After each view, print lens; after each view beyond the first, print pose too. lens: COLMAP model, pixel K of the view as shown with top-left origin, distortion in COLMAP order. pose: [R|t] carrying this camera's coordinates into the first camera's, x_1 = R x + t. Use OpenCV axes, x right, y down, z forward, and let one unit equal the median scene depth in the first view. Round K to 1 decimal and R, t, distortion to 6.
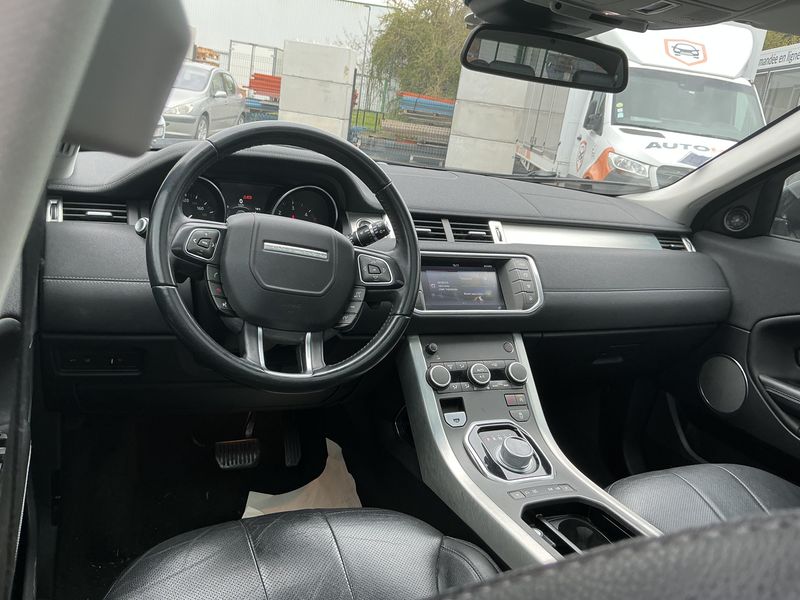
lens RADIAL K [[668.3, 0, 400.1], [0, 668.3, 295.4], [0, 0, 1]] dist [0.108540, -0.224519]
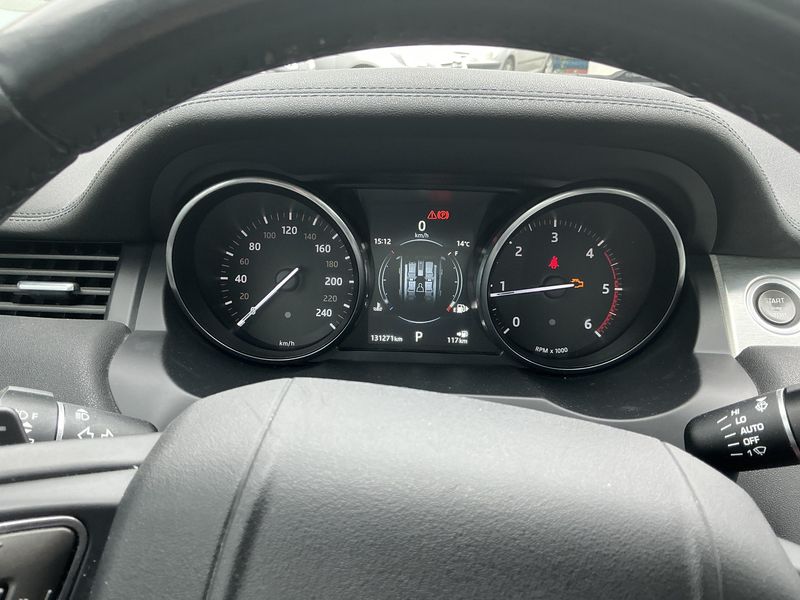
lens RADIAL K [[668.3, 0, 400.1], [0, 668.3, 295.4], [0, 0, 1]] dist [0.108540, -0.224519]
pose [[0.904647, 0.056408, -0.422411, -0.079064], [-0.022403, 0.996125, 0.085043, -0.132528], [0.425571, -0.067471, 0.902406, 0.636091]]
